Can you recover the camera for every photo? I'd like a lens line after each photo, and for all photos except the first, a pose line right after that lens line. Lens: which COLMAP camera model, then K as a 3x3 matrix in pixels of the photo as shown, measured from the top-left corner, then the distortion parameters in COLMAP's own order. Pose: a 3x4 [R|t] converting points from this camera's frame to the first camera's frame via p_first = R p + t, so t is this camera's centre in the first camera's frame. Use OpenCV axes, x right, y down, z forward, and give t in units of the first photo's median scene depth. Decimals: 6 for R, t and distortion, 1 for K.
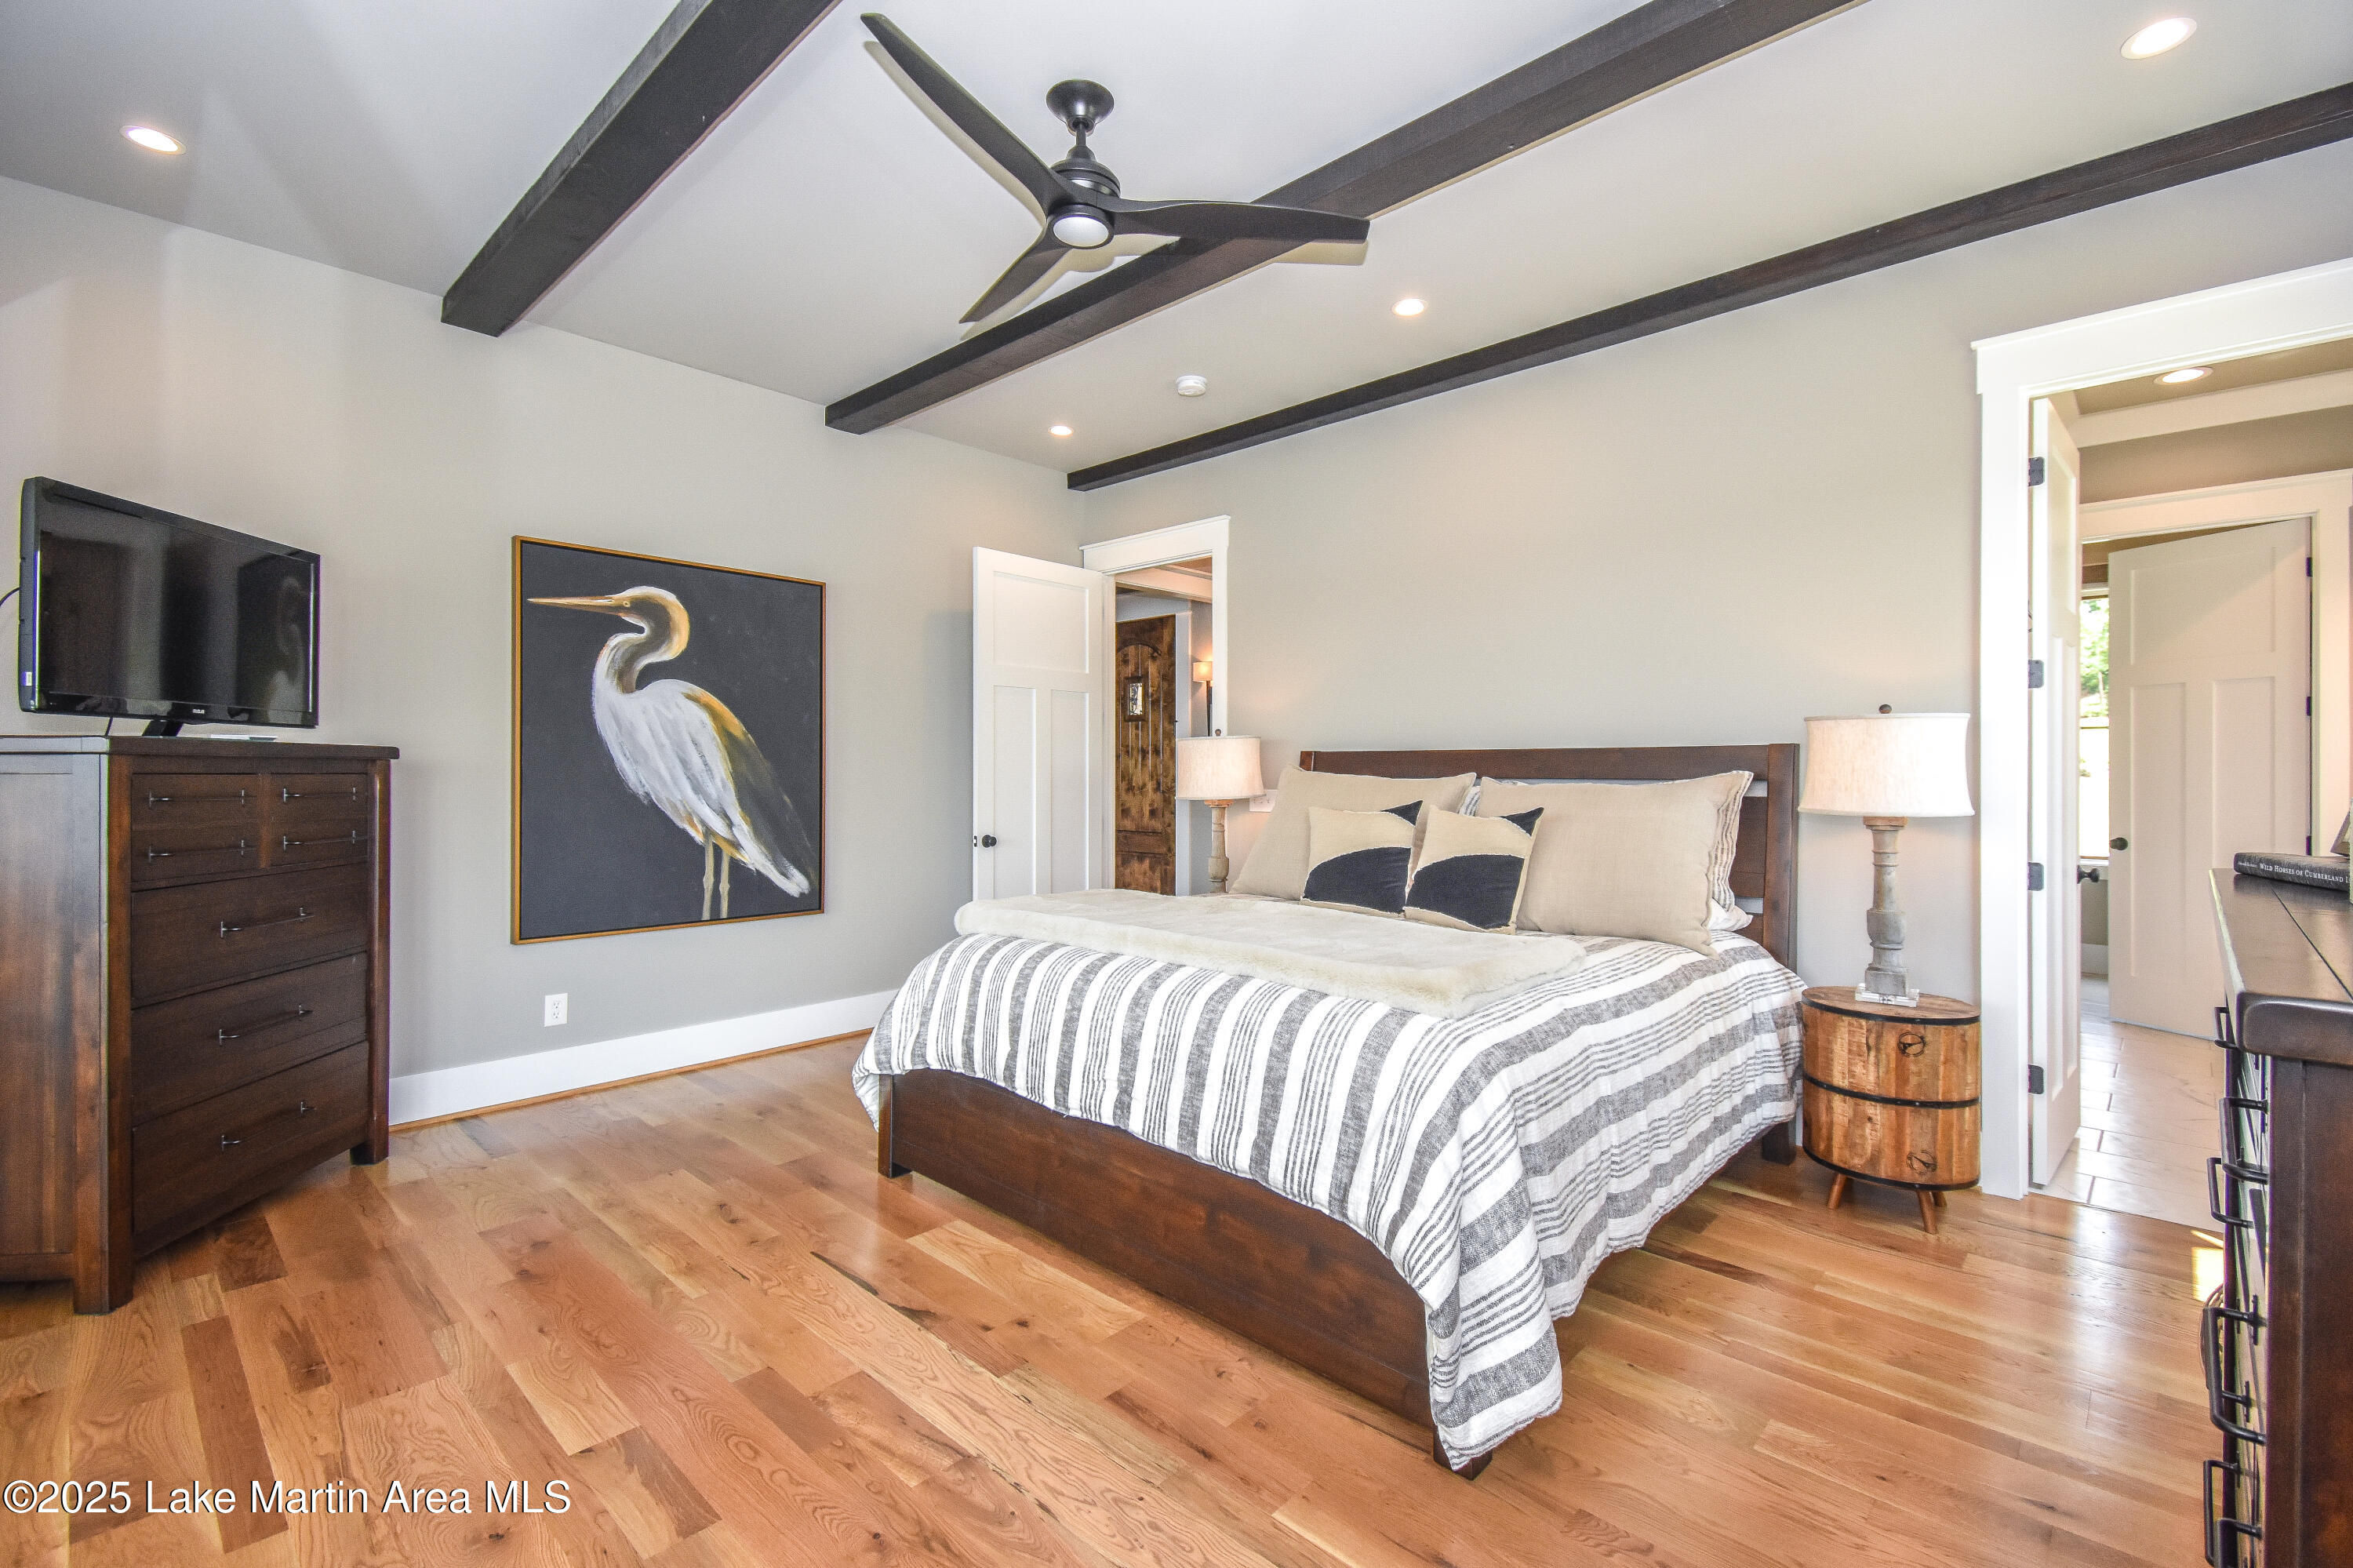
lens RADIAL K [[1064.8, 0, 1165.1], [0, 1064.8, 772.7], [0, 0, 1]] dist [0.030375, -0.012689]
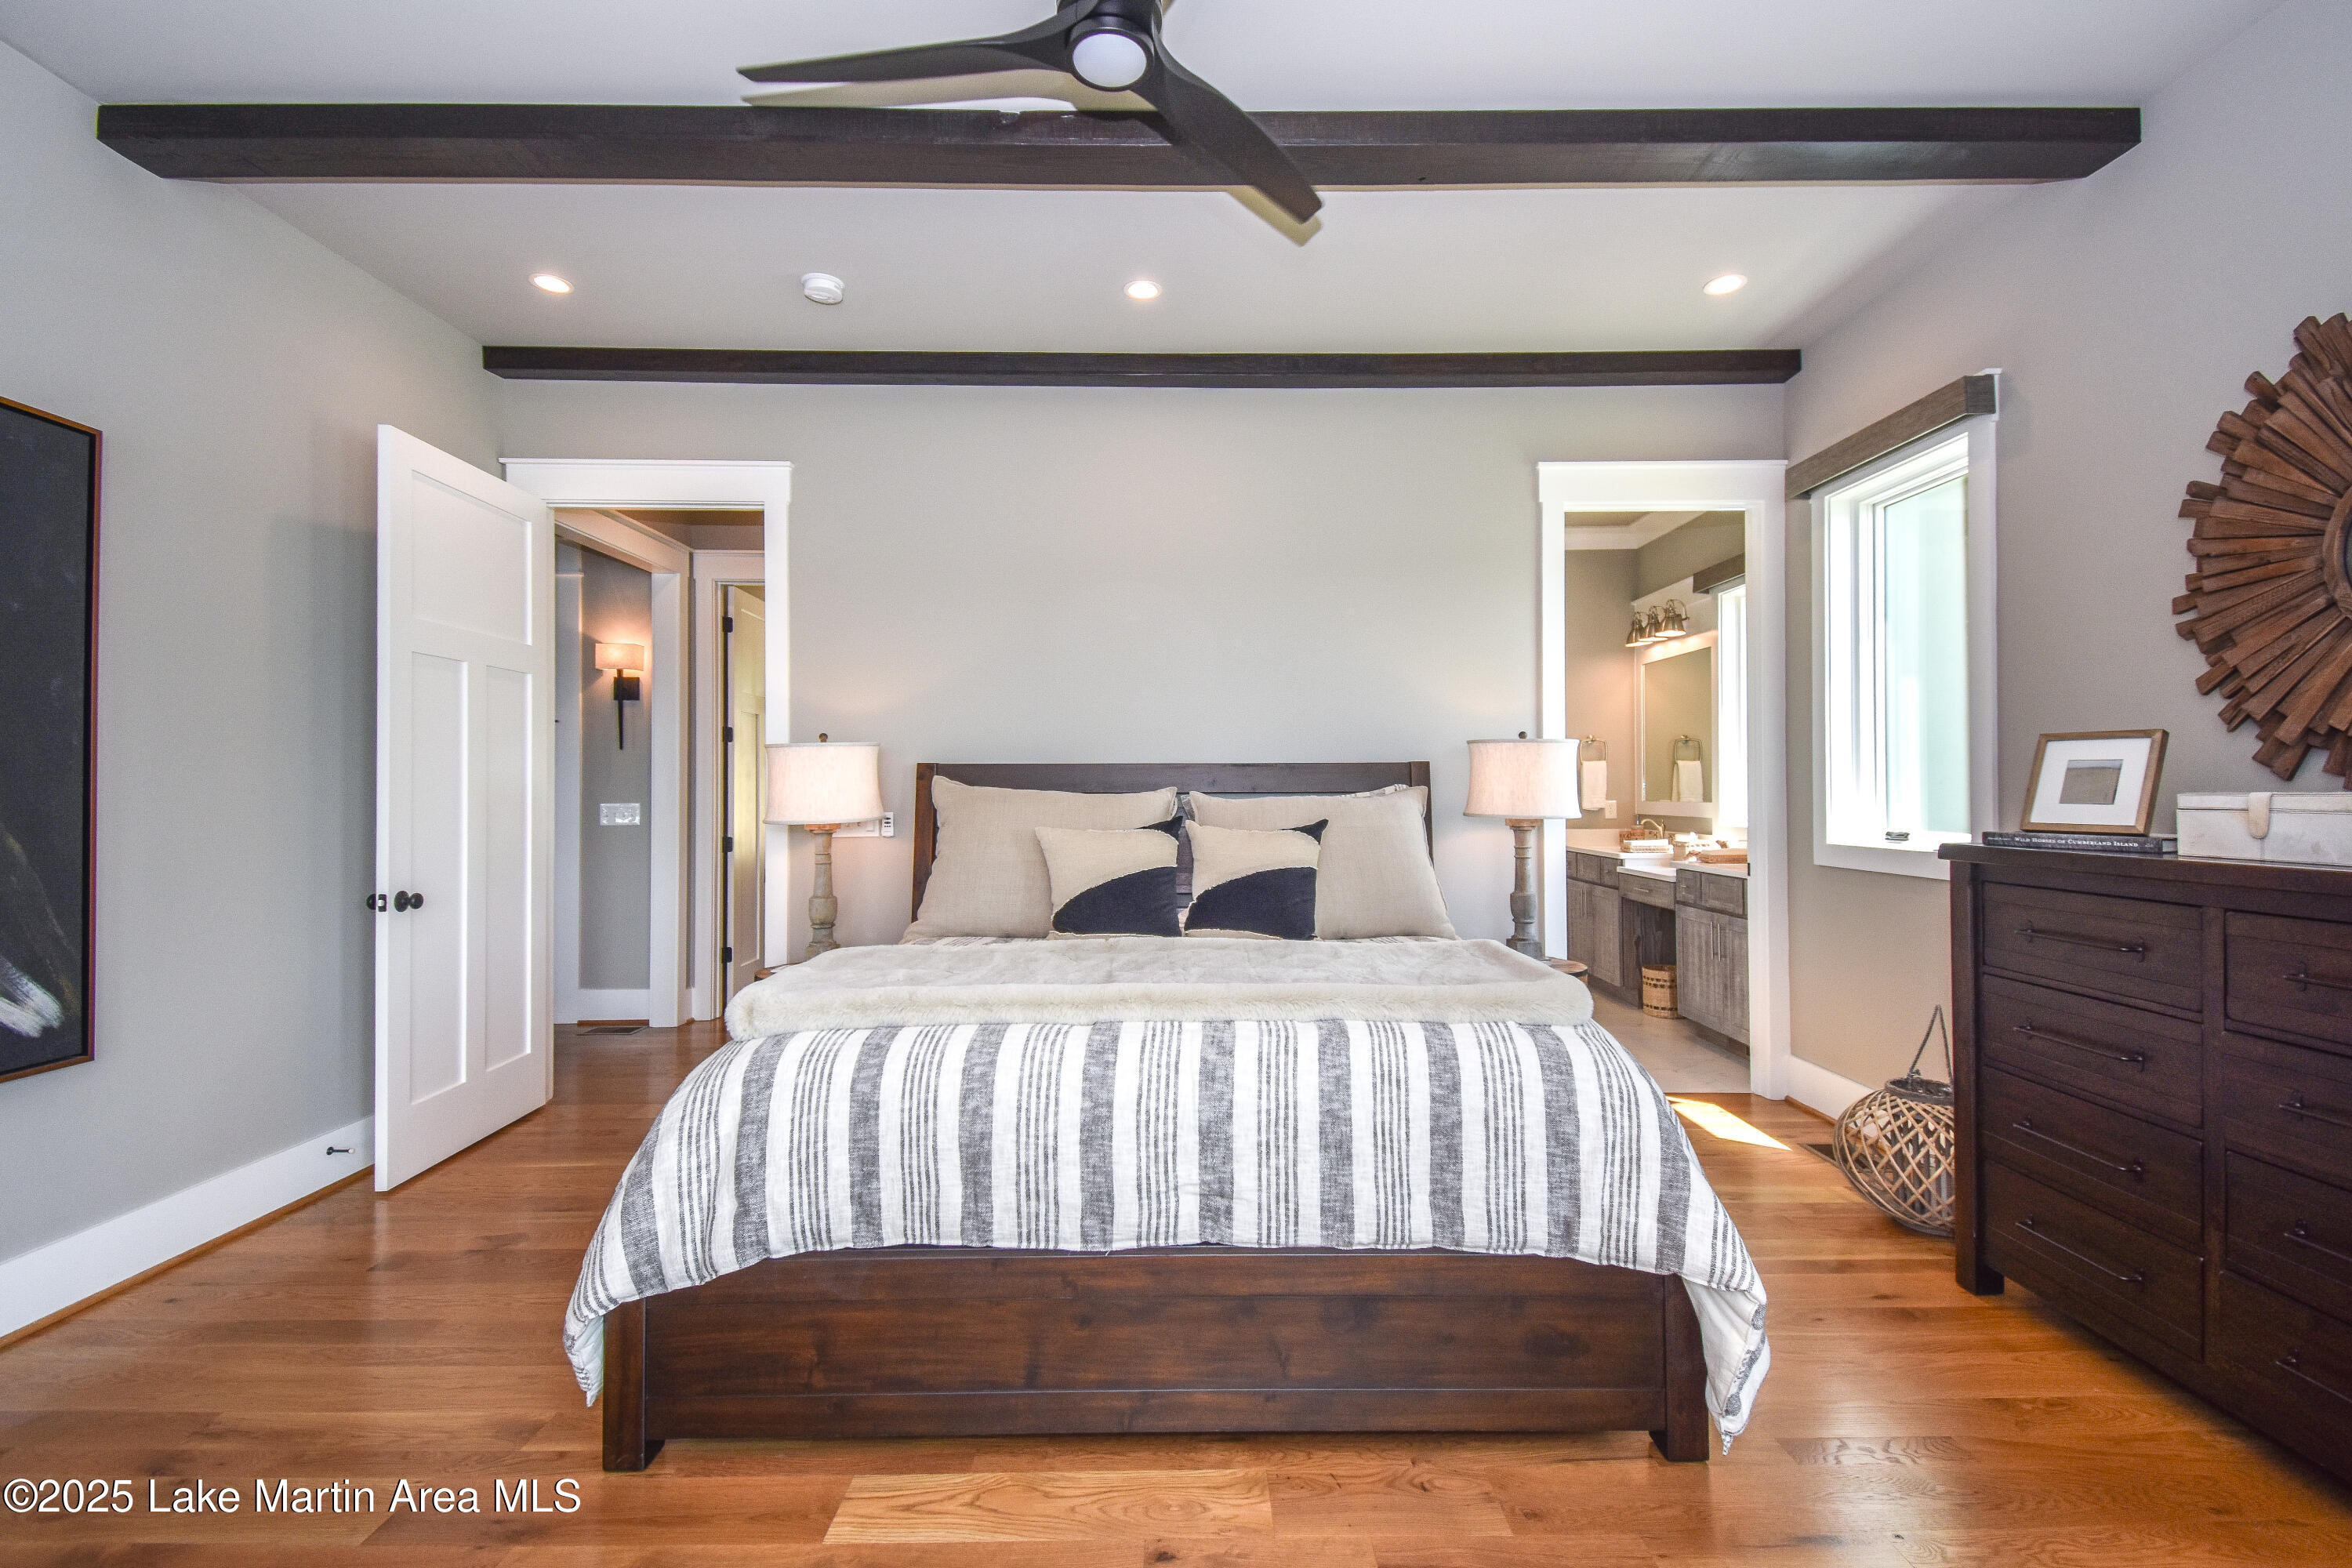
lens RADIAL K [[1064.3, 0, 1173.1], [0, 1064.3, 794.5], [0, 0, 1]] dist [0.030375, -0.012689]
pose [[0.698537, -0.005222, 0.715555, -0.475305], [0.005670, 0.999982, 0.001762, 0.005901], [-0.715551, 0.002826, 0.698554, 0.373176]]
